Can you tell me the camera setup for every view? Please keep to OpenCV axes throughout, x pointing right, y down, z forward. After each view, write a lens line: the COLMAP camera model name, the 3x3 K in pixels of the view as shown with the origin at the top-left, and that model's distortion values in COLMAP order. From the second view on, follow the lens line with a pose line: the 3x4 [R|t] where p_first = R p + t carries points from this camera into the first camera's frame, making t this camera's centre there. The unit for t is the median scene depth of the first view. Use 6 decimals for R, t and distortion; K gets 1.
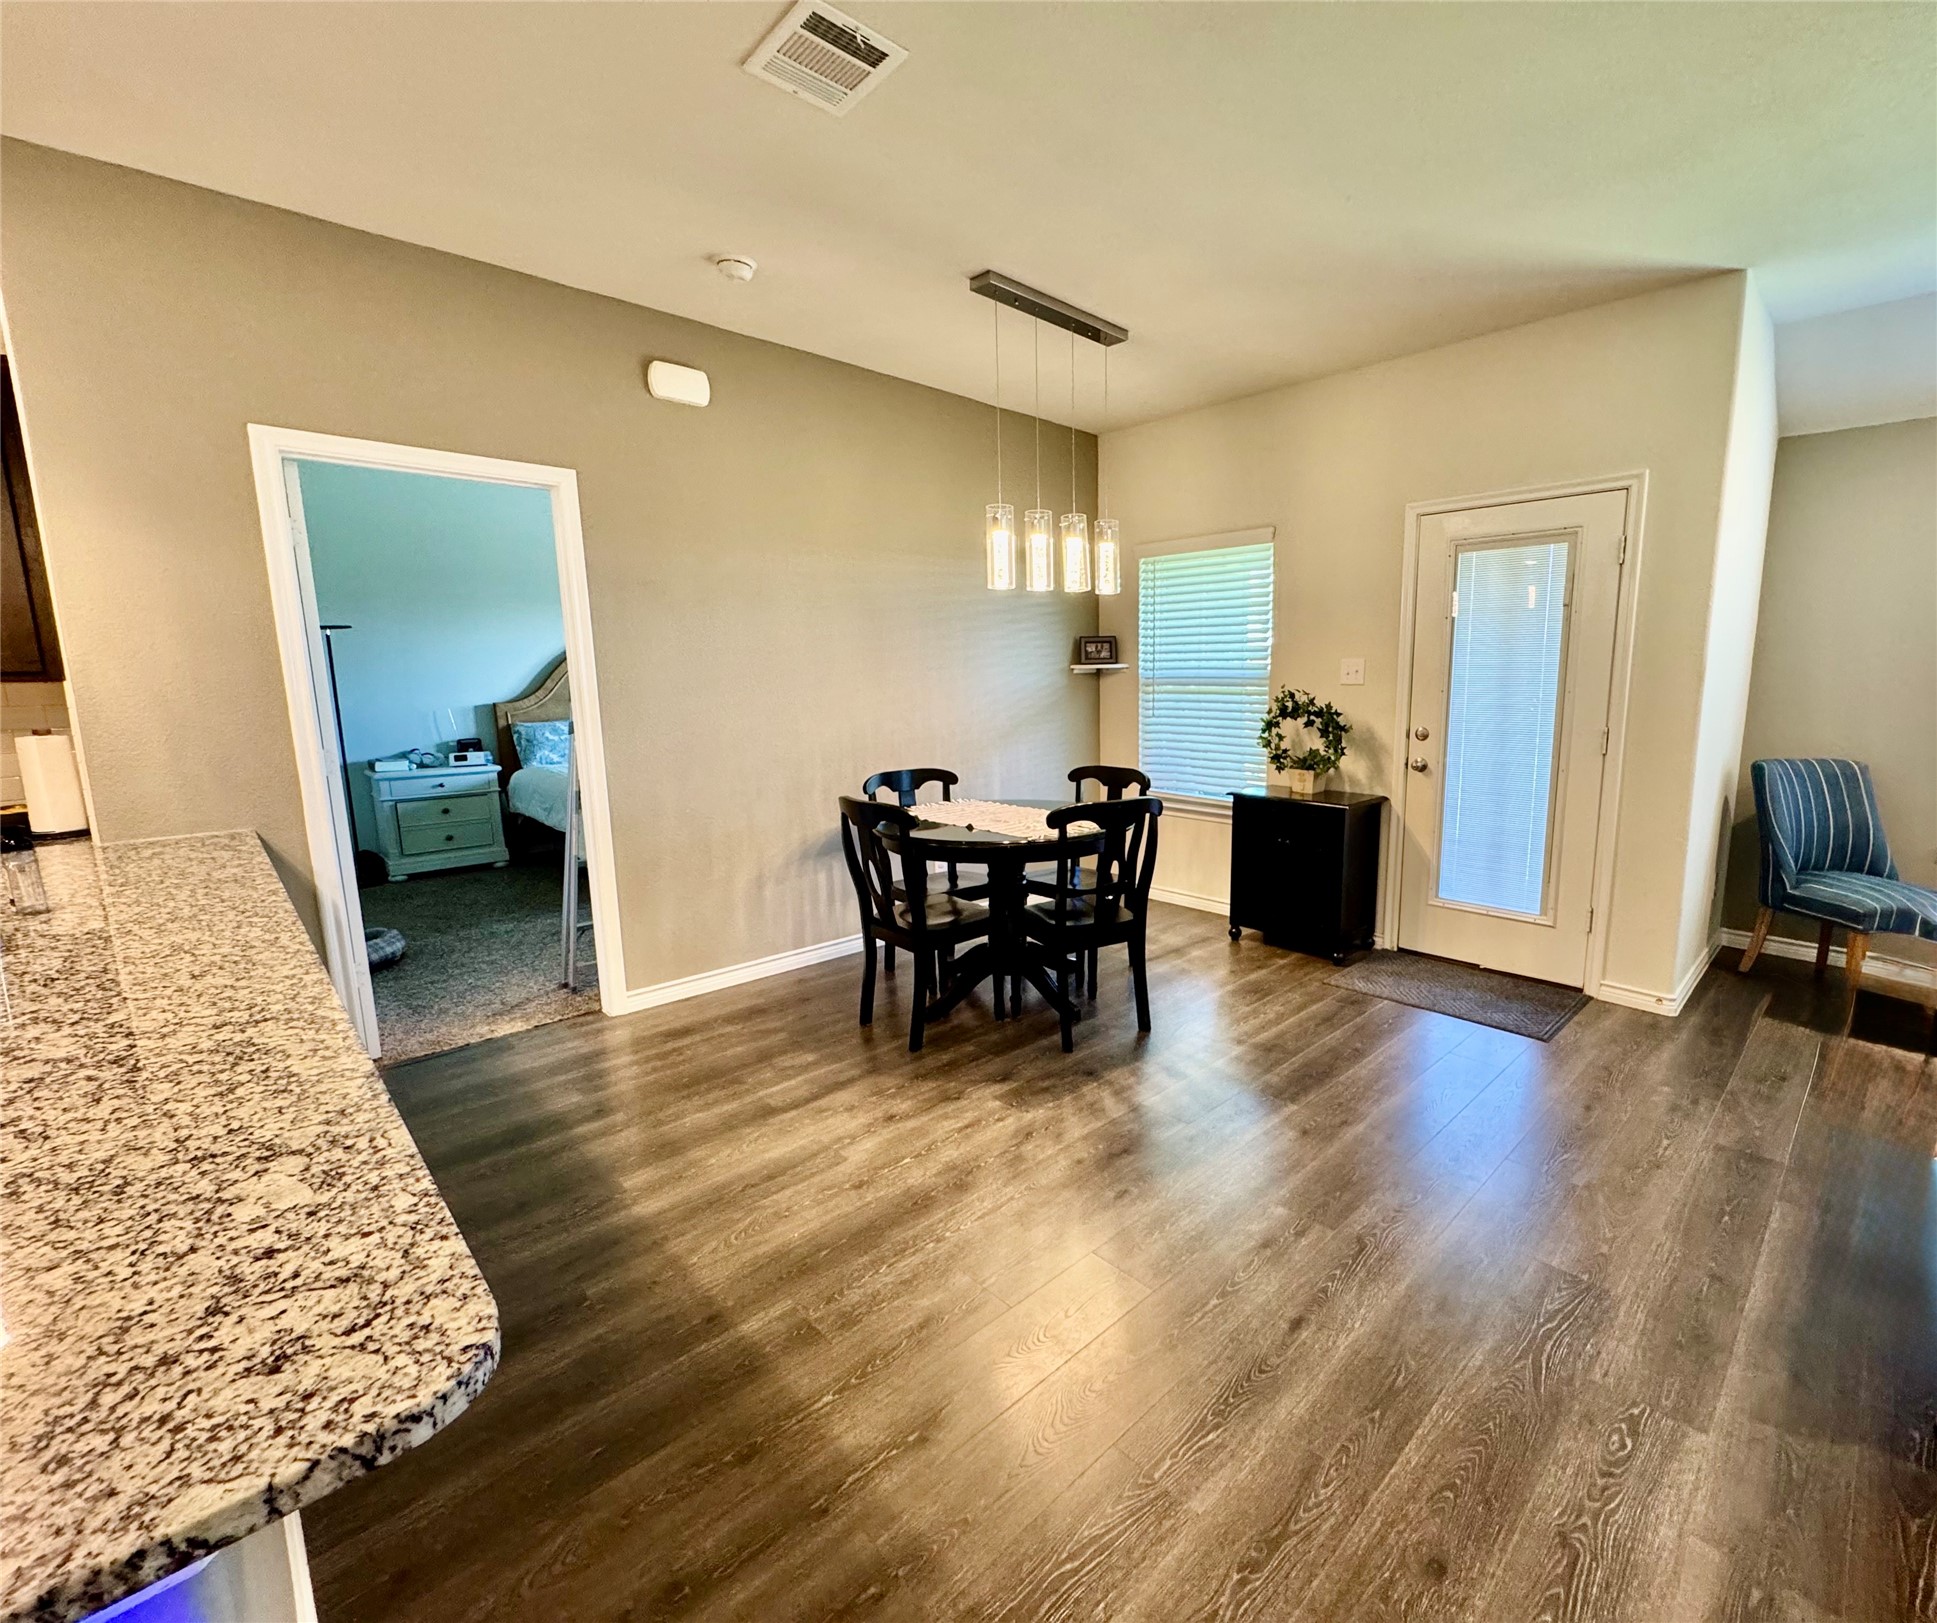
lens RADIAL K [[863.0, 0, 1086.8], [0, 863.0, 808.1], [0, 0, 1]] dist [-0.000306, -0.000124]
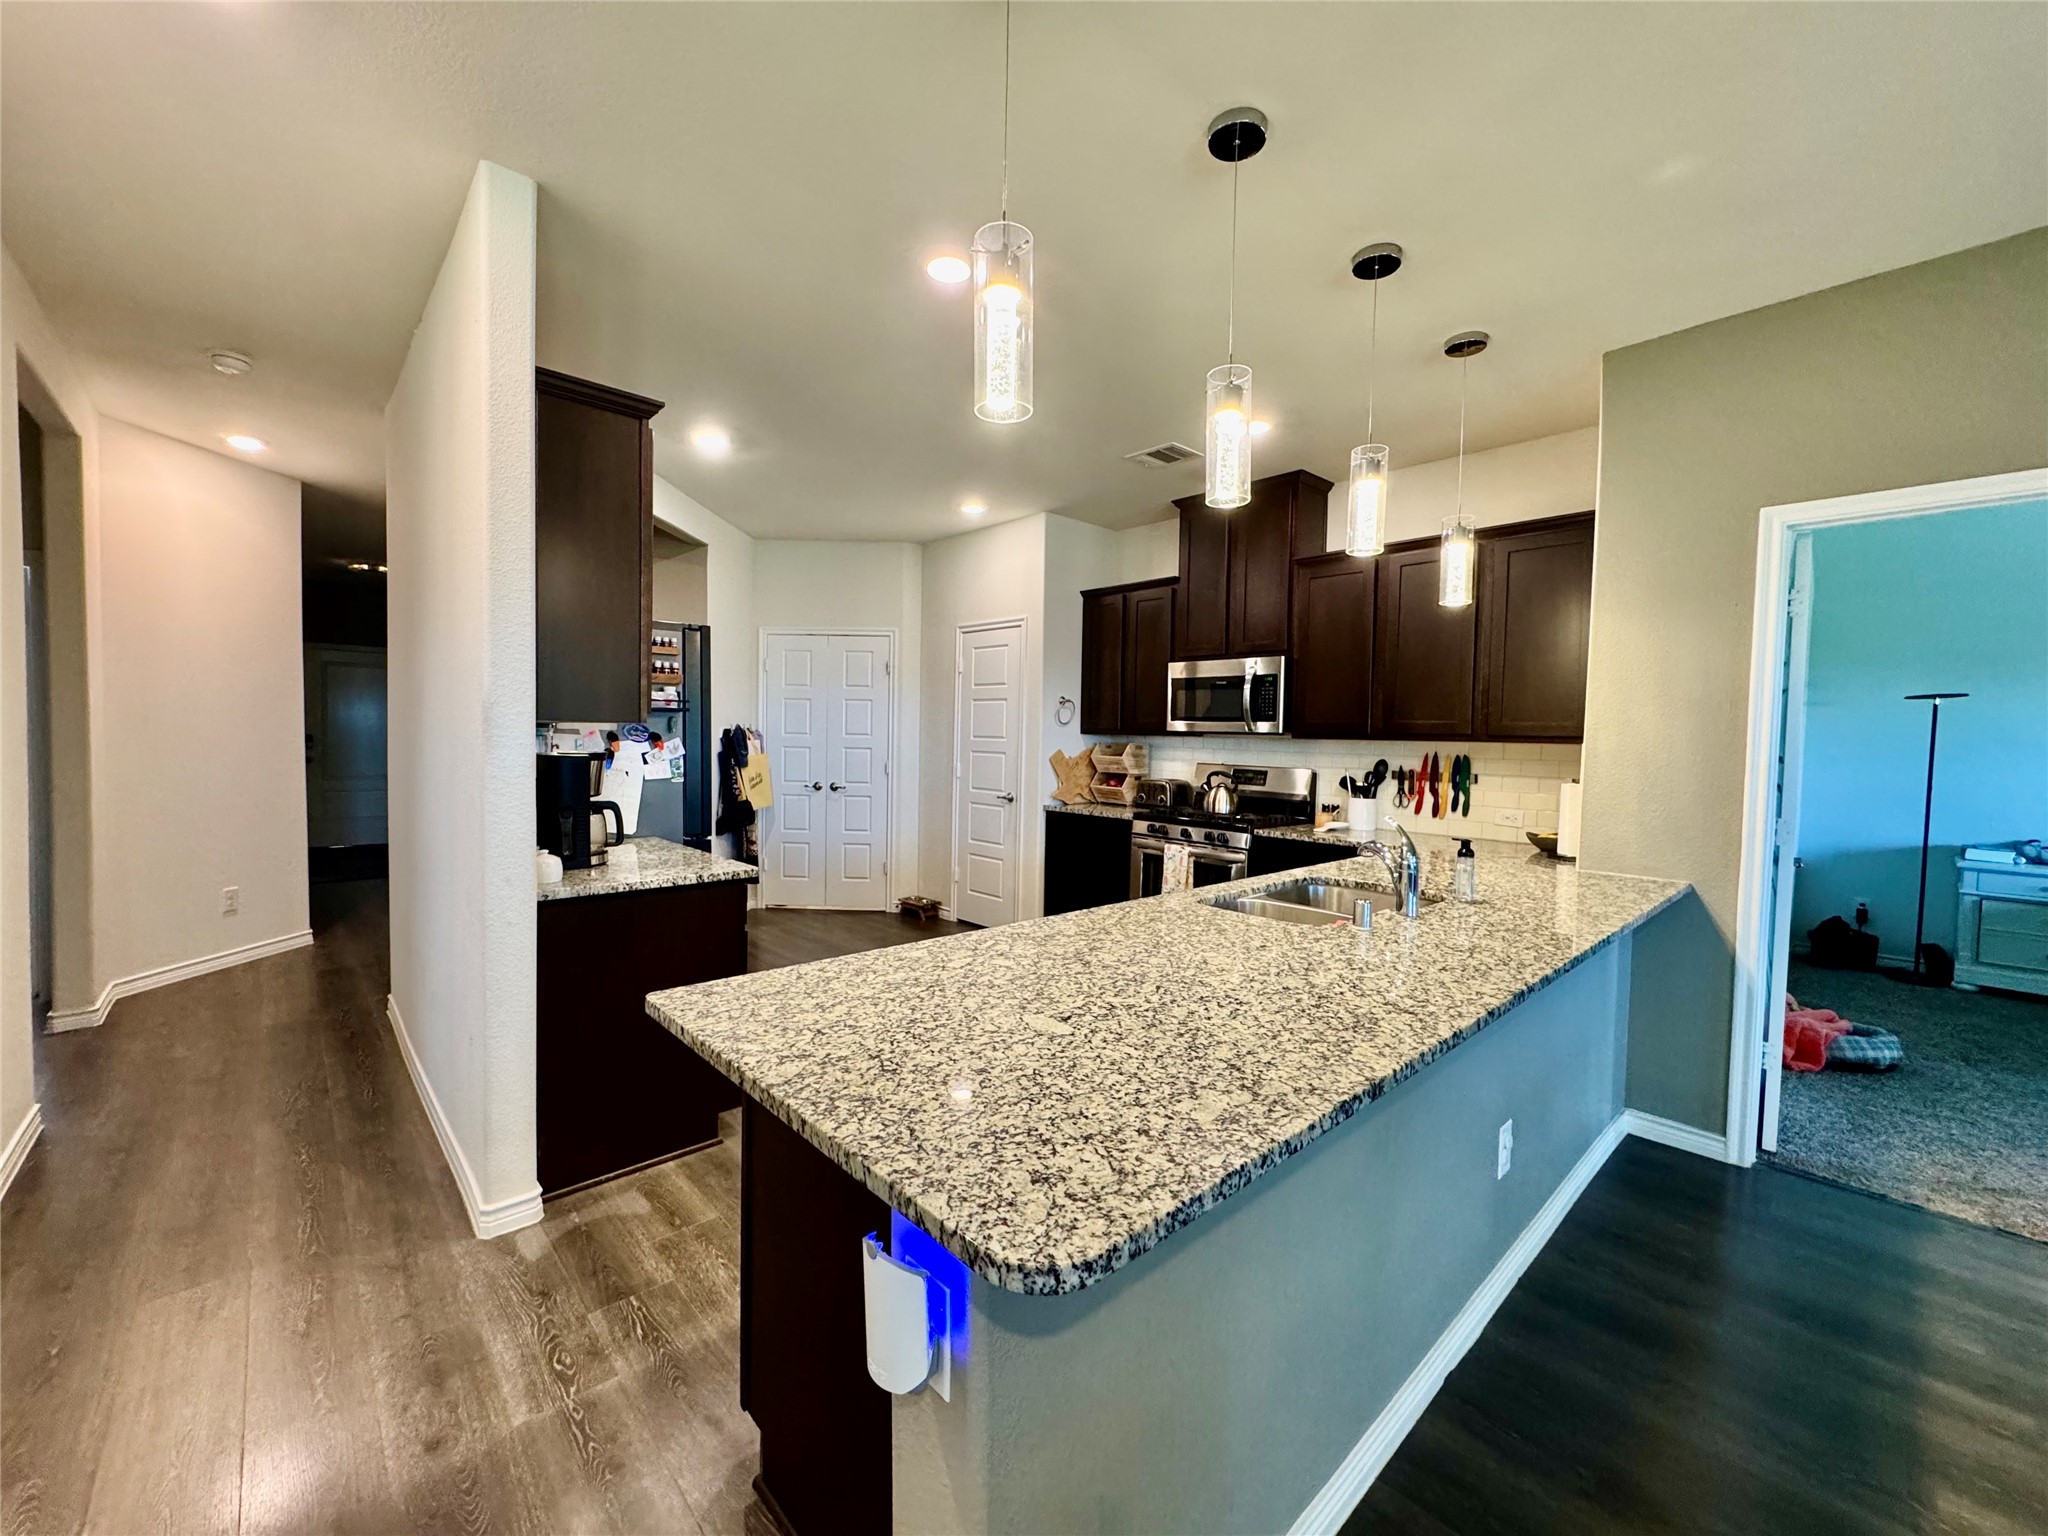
lens RADIAL K [[816.8, 0, 1018.1], [0, 816.8, 766.5], [0, 0, 1]] dist [-0.003632, 0.000083]
pose [[-0.066663, 0.046407, -0.996696, 0.249239], [-0.175193, 0.982855, 0.057480, -0.075073], [0.982275, 0.178446, -0.057390, 0.526441]]
